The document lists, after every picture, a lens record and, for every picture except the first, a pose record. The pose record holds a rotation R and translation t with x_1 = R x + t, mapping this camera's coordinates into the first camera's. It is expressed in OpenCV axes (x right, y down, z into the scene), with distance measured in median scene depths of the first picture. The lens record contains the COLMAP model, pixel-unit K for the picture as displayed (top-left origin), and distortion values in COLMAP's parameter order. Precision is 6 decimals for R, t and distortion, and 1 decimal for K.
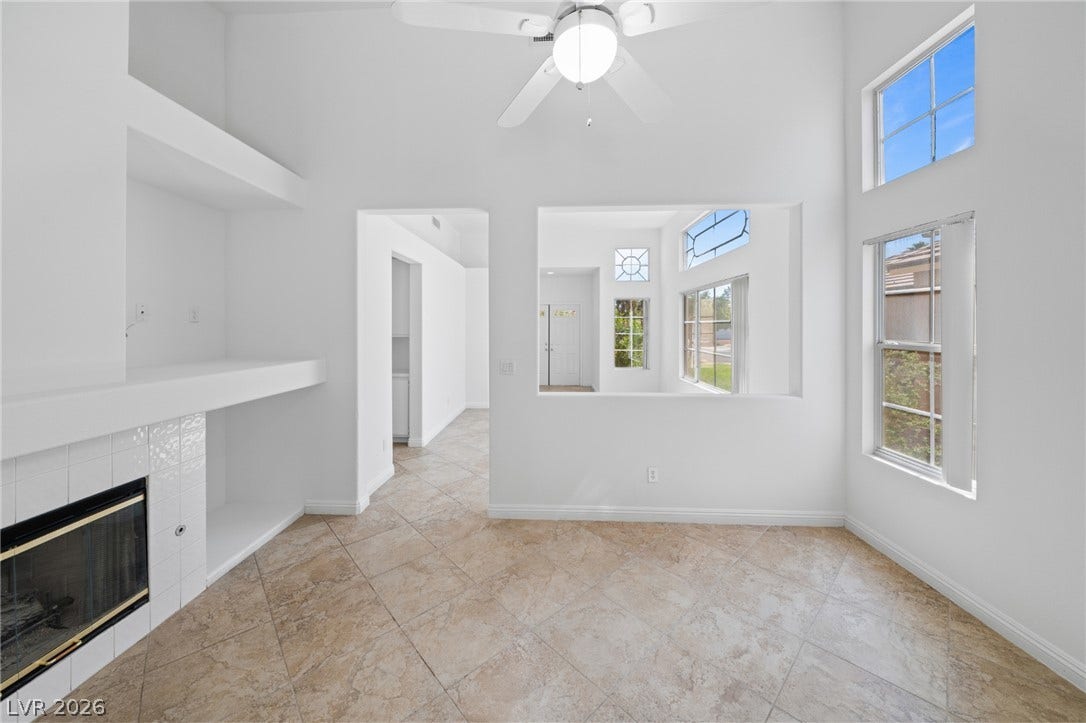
lens RADIAL K [[390.0, 0, 538.2], [0, 390.0, 323.3], [0, 0, 1]] dist [-0.007656, 0.000376]
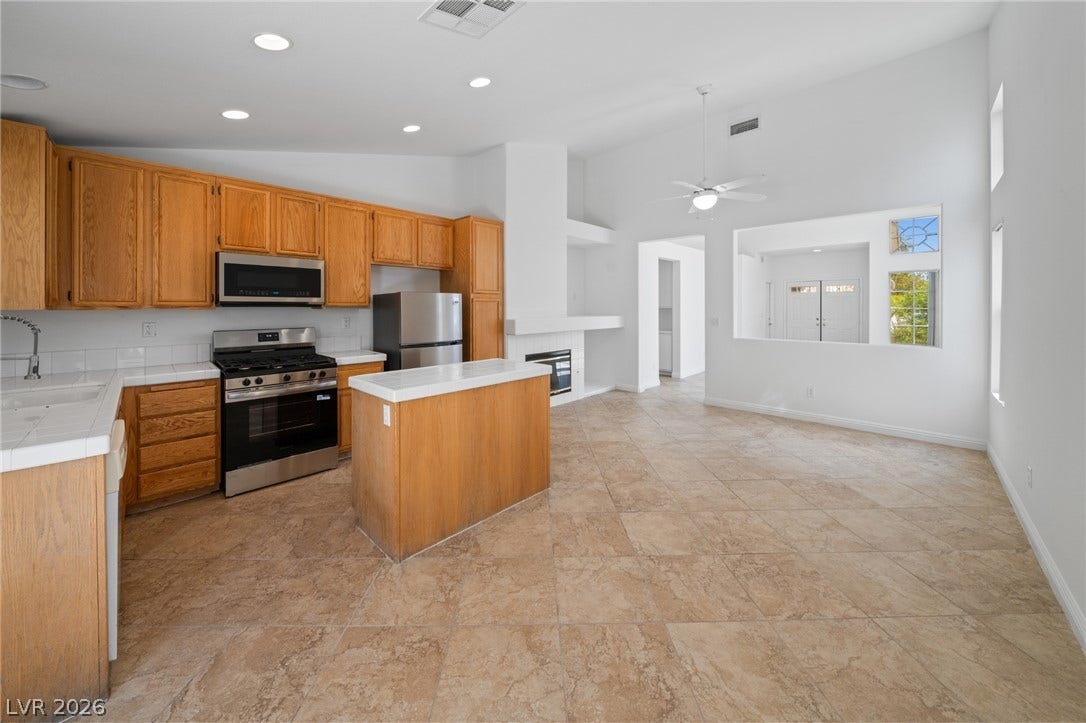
lens RADIAL K [[390.0, 0, 537.4], [0, 390.0, 307.1], [0, 0, 1]] dist [-0.007656, 0.000376]
pose [[0.751423, 0.001111, -0.659820, 0.596717], [0.003312, 0.999980, 0.005457, 0.040536], [0.659812, -0.006286, 0.751404, -1.084465]]
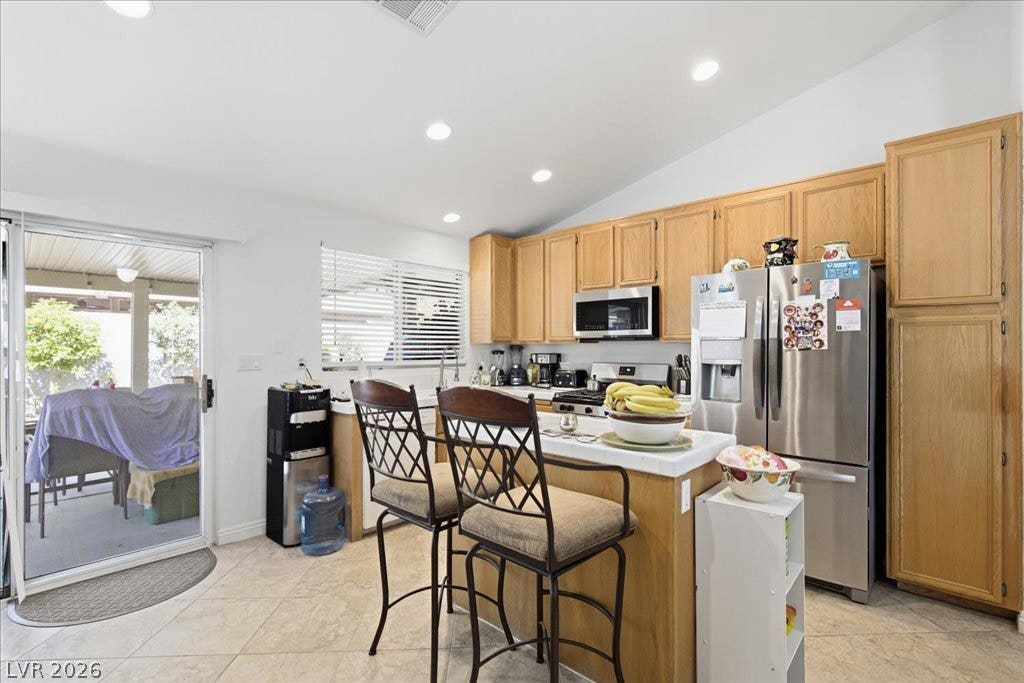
lens RADIAL K [[469.0, 0, 514.4], [0, 469.0, 344.8], [0, 0, 1]] dist [0.003973, -0.001524]
pose [[-0.635279, -0.001548, -0.772281, 0.490996], [0.005752, 0.999961, -0.006736, 0.068293], [0.772261, -0.008722, -0.635245, 0.083810]]
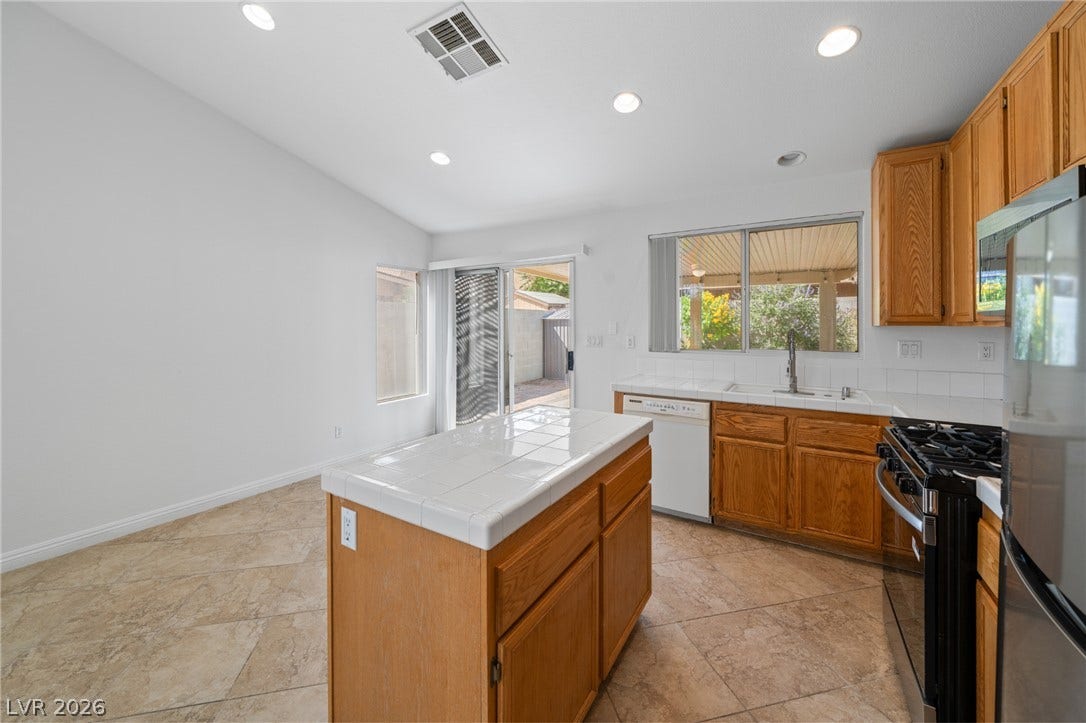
lens RADIAL K [[421.0, 0, 535.3], [0, 421.0, 324.0], [0, 0, 1]] dist [-0.002327, -0.000637]
pose [[-0.875073, 0.002390, 0.483985, -0.633798], [-0.001559, 0.999969, -0.007757, 0.053689], [-0.483989, -0.007543, -0.875042, 0.165126]]
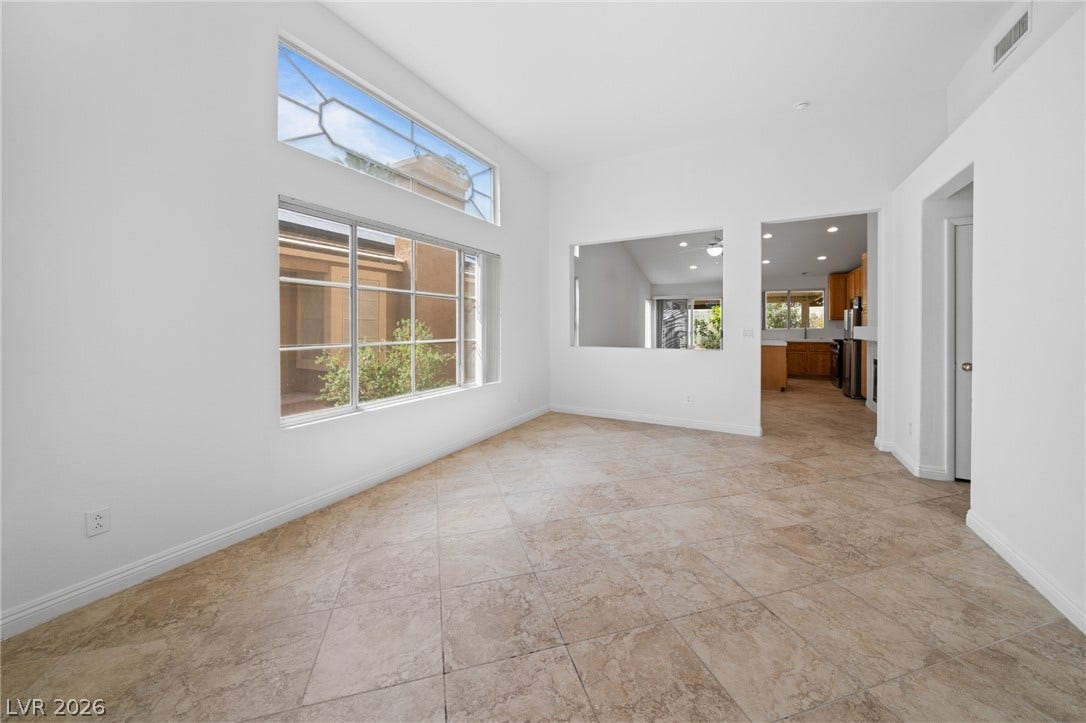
lens RADIAL K [[390.0, 0, 546.2], [0, 390.0, 334.3], [0, 0, 1]] dist [-0.007656, 0.000376]
pose [[-0.904581, -0.000633, 0.426302, -0.028650], [0.004906, 0.999917, 0.011896, 0.124874], [-0.426275, 0.012852, -0.904503, 3.226715]]
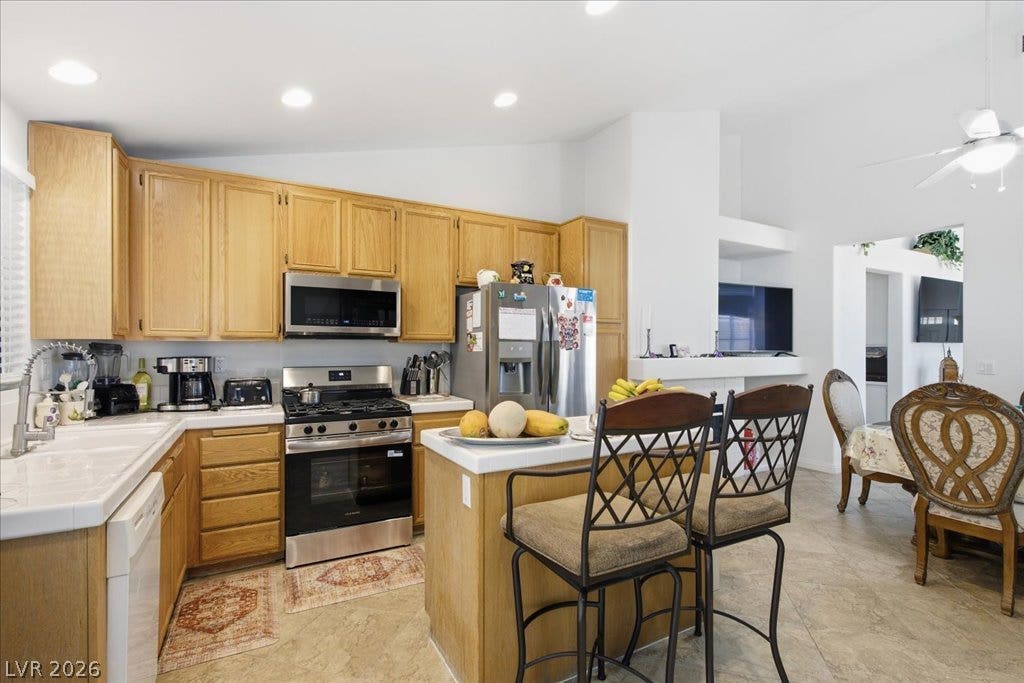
lens RADIAL K [[481.7, 0, 520.7], [0, 481.7, 339.4], [0, 0, 1]] dist [0.002526, -0.000123]
pose [[0.535039, -0.012676, -0.844732, 0.441213], [0.001450, 0.999900, -0.014086, 0.065836], [0.844826, 0.006312, 0.535004, -0.981088]]
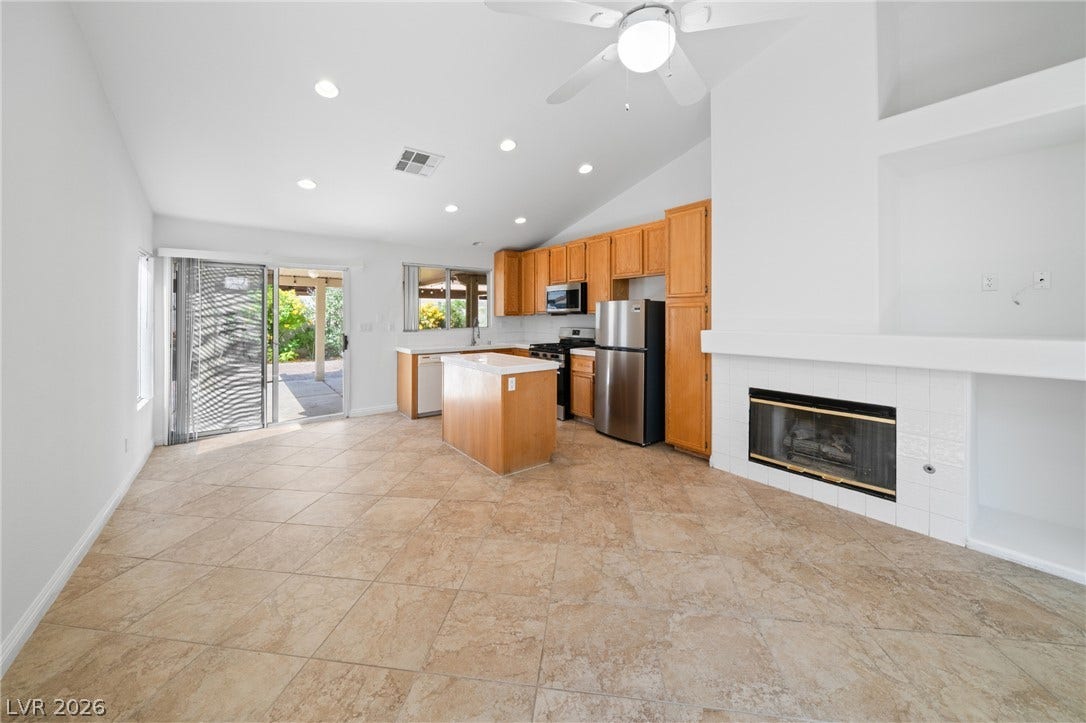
lens RADIAL K [[390.0, 0, 538.6], [0, 390.0, 310.9], [0, 0, 1]] dist [-0.007656, 0.000376]
pose [[-0.764229, -0.001518, -0.644944, 0.599888], [0.009477, 0.999863, -0.013584, 0.053180], [0.644876, -0.016493, -0.764109, 0.942031]]
